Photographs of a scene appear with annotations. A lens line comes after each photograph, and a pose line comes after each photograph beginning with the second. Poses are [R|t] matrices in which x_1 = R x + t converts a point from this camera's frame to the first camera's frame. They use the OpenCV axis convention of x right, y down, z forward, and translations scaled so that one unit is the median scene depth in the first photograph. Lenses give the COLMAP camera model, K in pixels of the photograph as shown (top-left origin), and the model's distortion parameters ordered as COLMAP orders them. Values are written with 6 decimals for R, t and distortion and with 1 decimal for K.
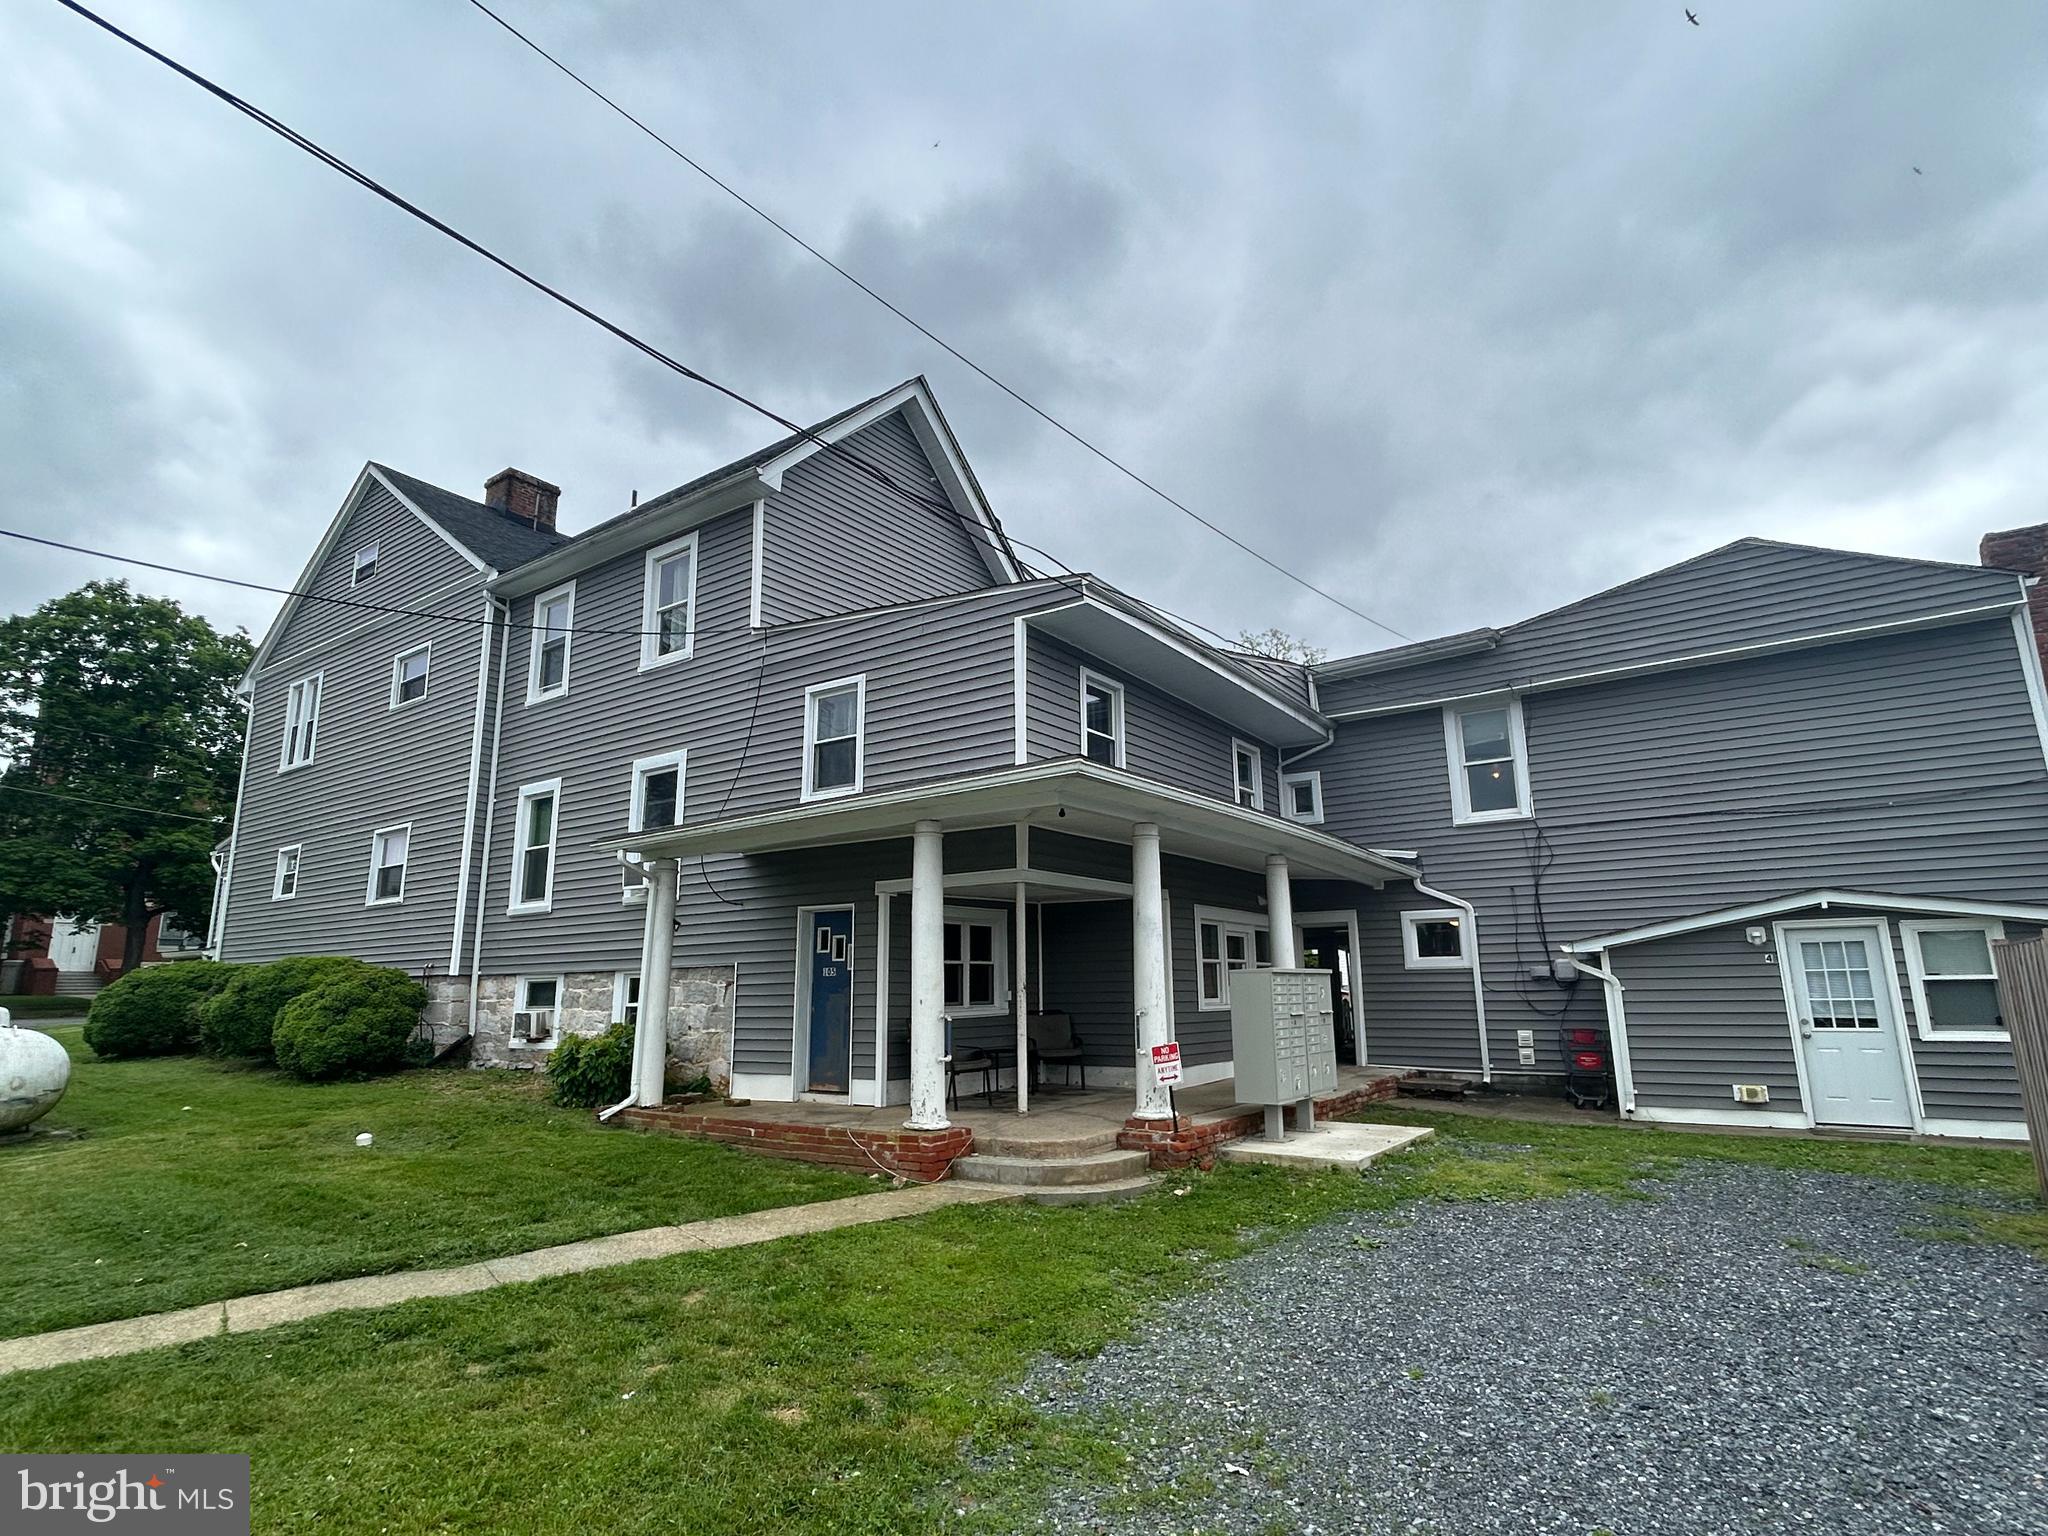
lens RADIAL K [[1070.8, 0, 1024.0], [0, 1070.8, 768.0], [0, 0, 1]] dist [-0.002571, 0.000025]
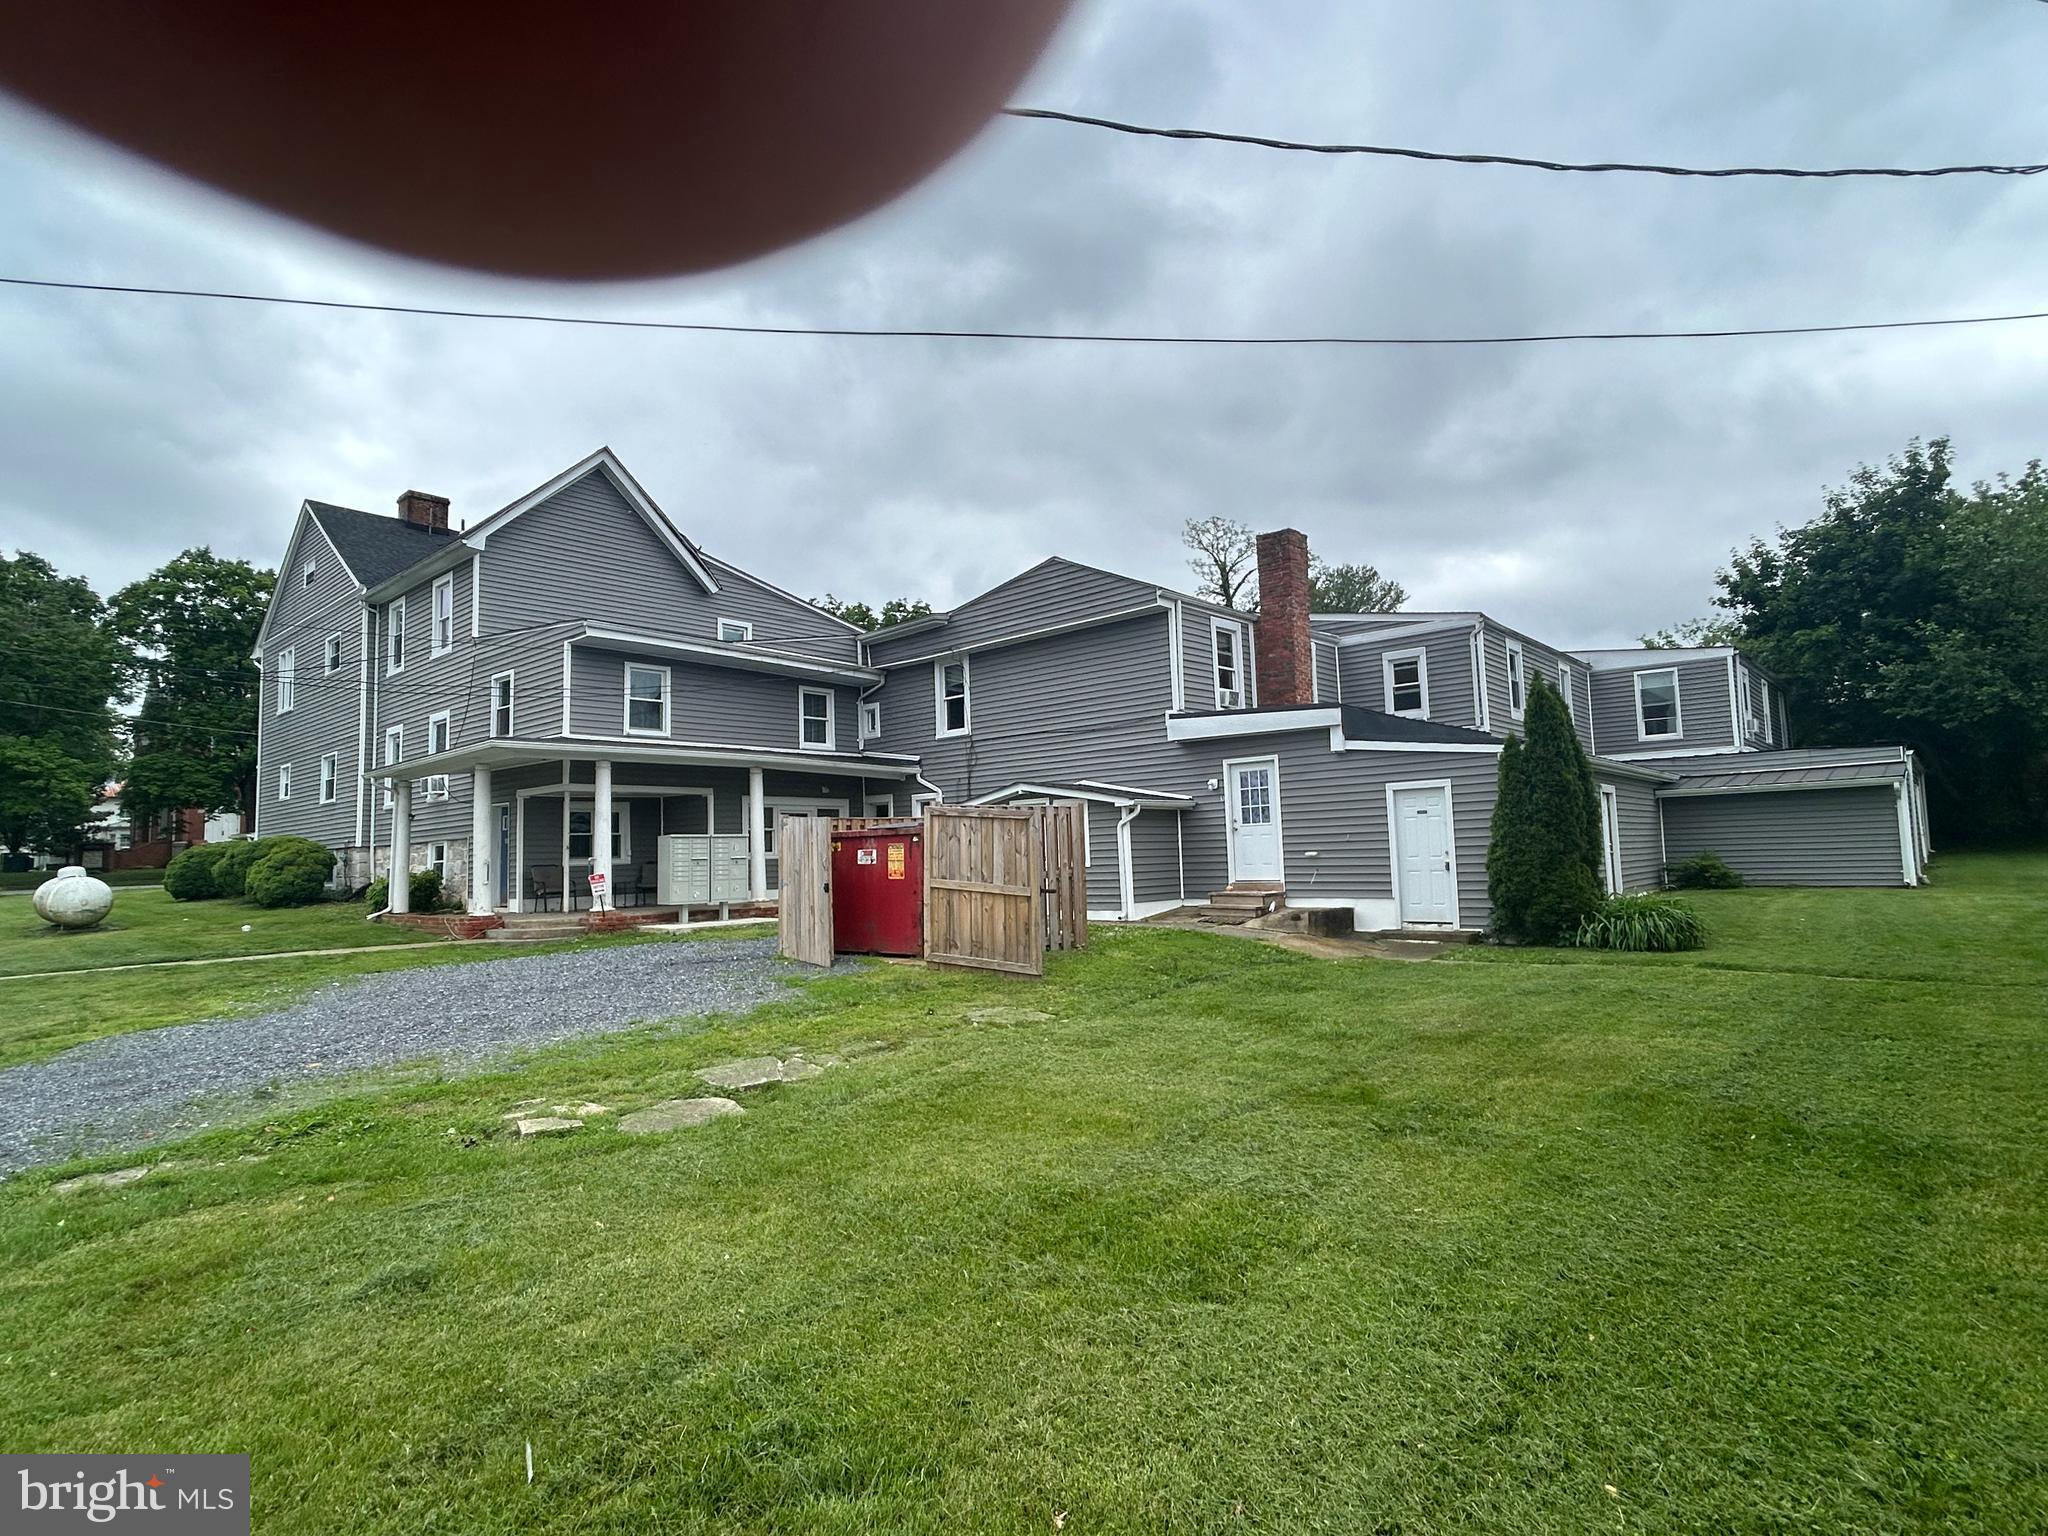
lens RADIAL K [[1070.8, 0, 1024.0], [0, 1070.8, 768.0], [0, 0, 1]] dist [-0.002571, 0.000025]
pose [[0.993659, -0.026190, -0.109344, 0.650076], [0.039684, 0.991598, 0.123120, -0.084456], [0.105200, -0.126679, 0.986350, -0.479565]]
